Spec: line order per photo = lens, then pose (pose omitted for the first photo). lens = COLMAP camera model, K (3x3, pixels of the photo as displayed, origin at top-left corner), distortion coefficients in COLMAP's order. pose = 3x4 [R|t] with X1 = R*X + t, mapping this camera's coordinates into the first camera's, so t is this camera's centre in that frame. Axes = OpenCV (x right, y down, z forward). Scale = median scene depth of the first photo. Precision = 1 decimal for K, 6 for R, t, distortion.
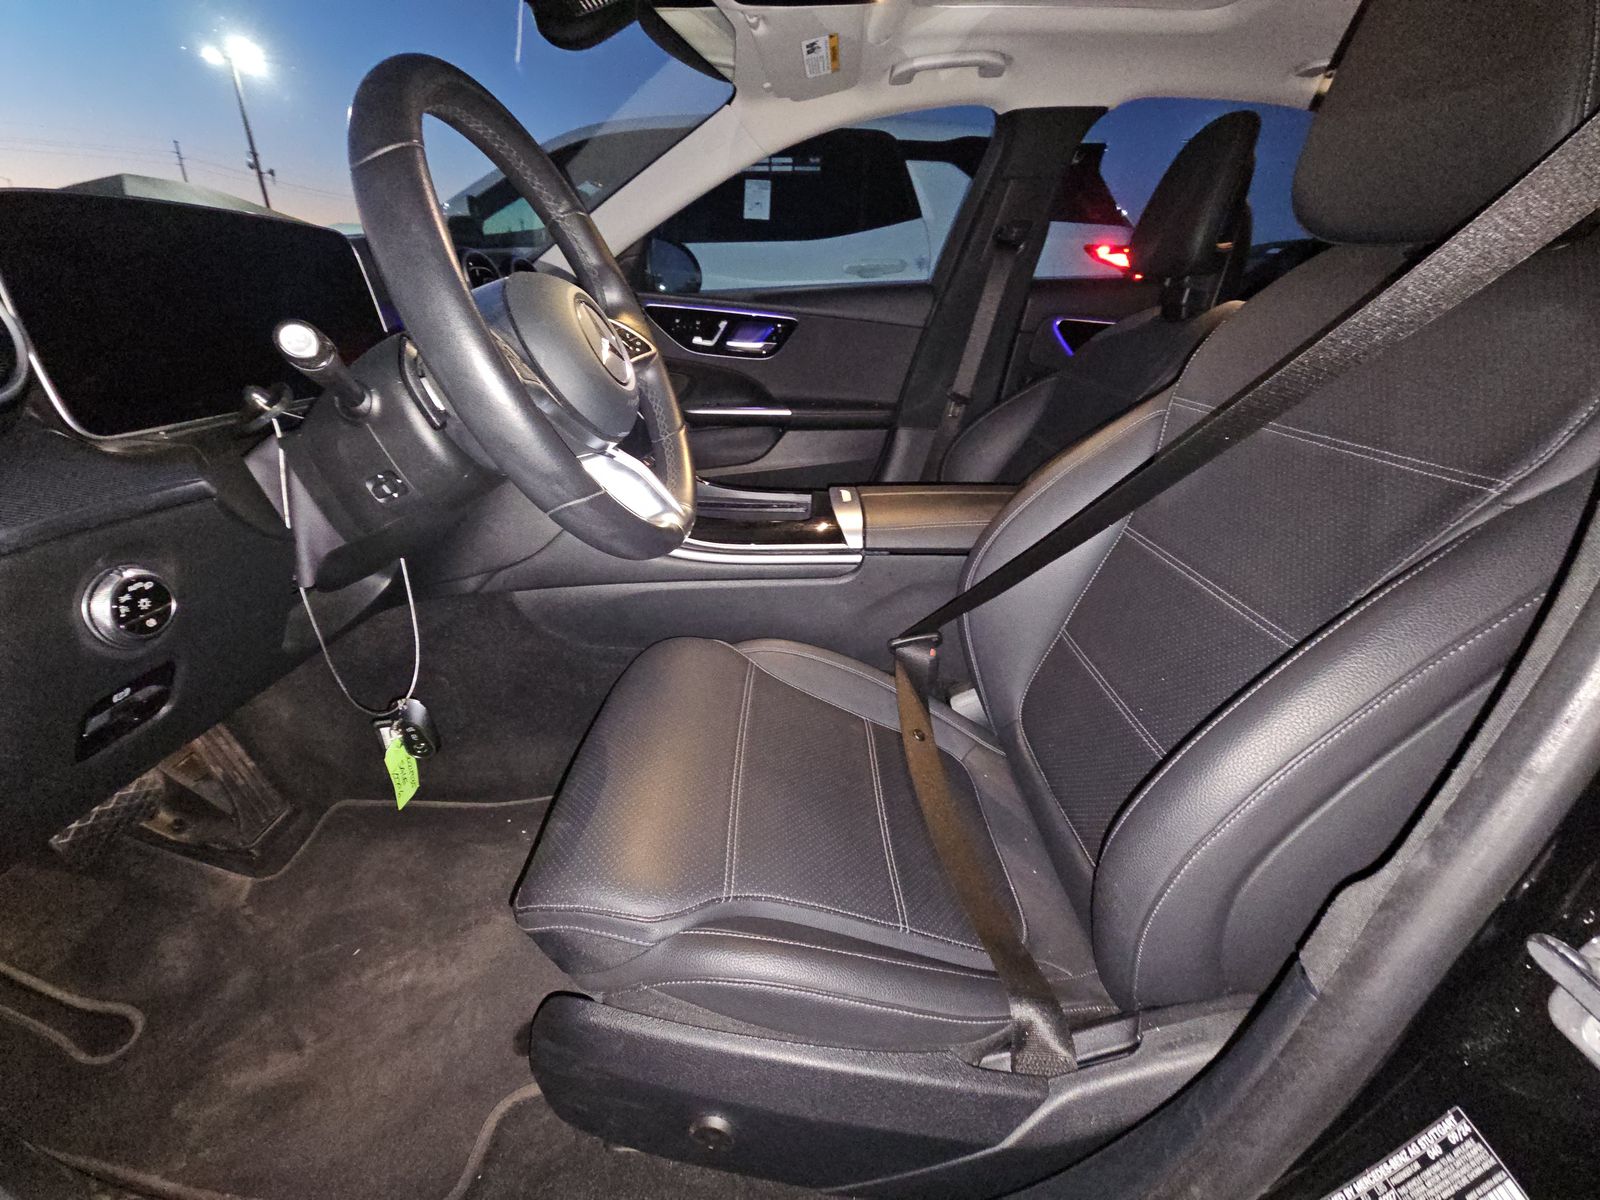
lens RADIAL K [[645.2, 0, 800.0], [0, 645.2, 600.0], [0, 0, 1]] dist [-0.000370, -0.005188]
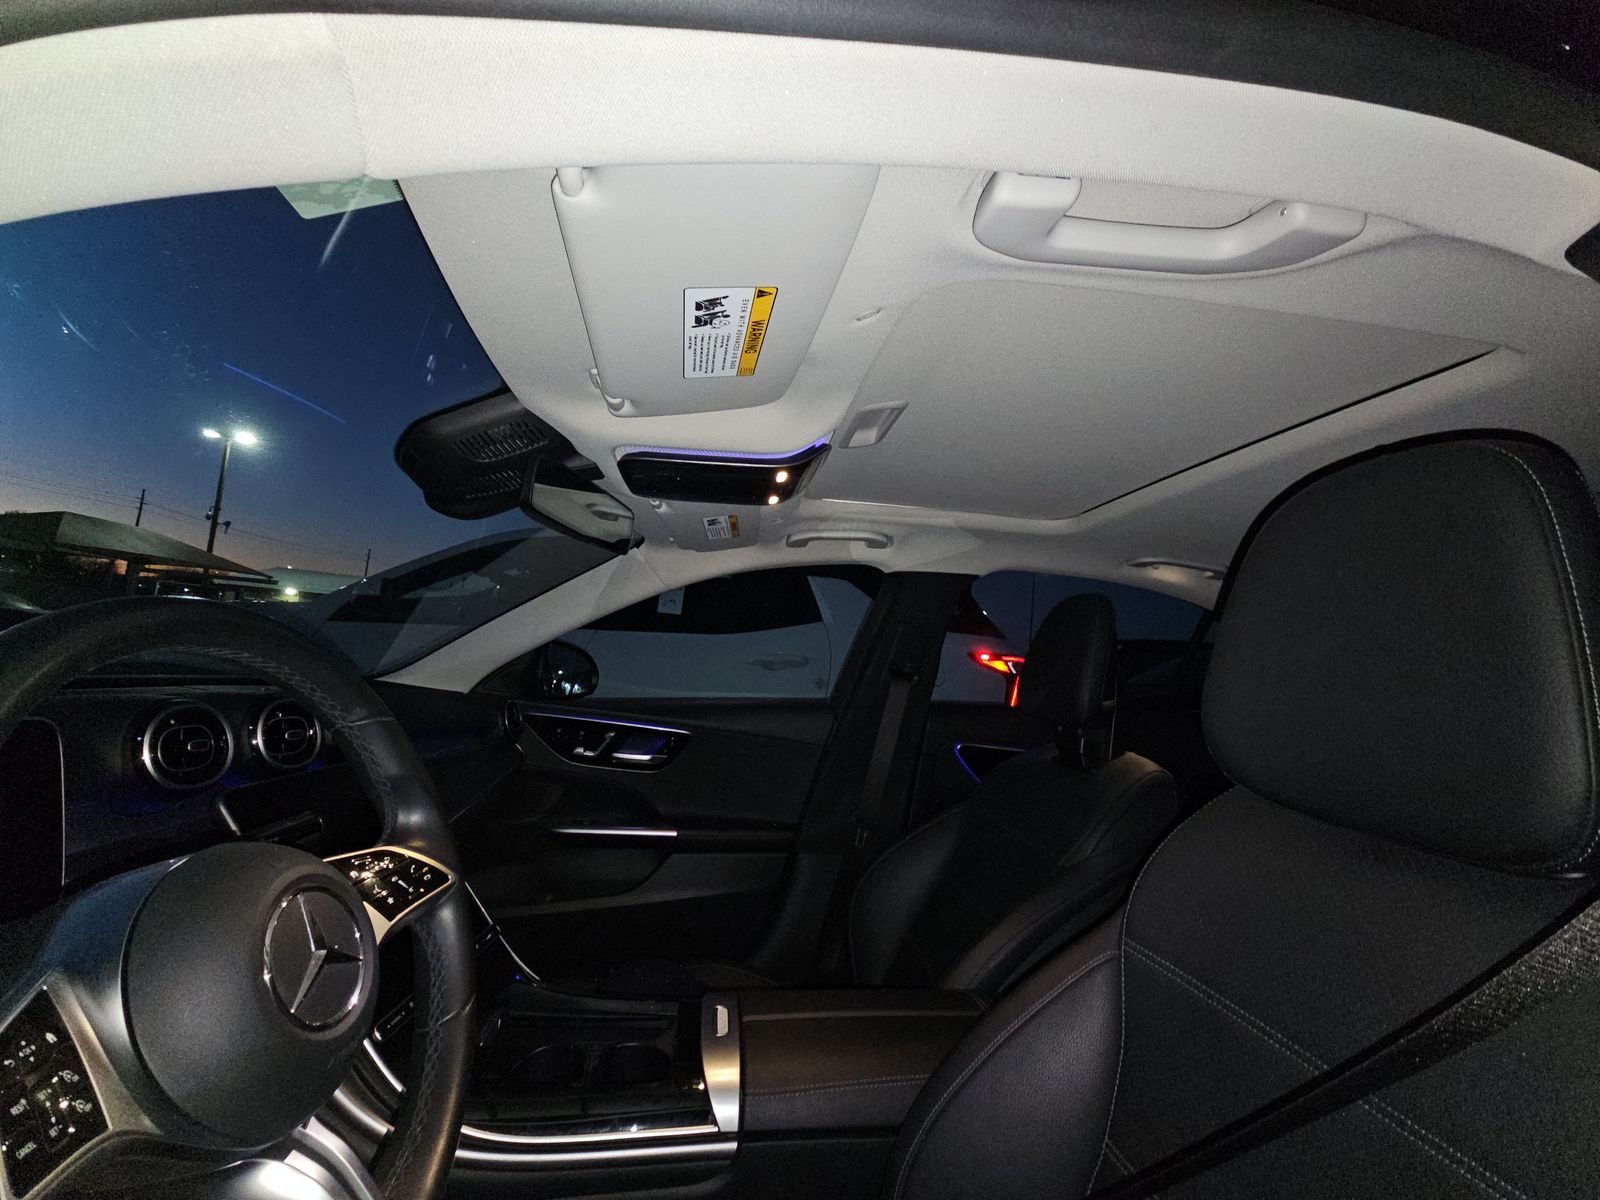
lens RADIAL K [[634.7, 0, 800.0], [0, 634.7, 600.0], [0, 0, 1]] dist [0.000592, -0.000068]
pose [[0.991058, 0.057664, 0.120331, 0.028882], [0.008694, 0.871978, -0.489468, -0.147048], [-0.133150, 0.486137, 0.863679, 0.080778]]
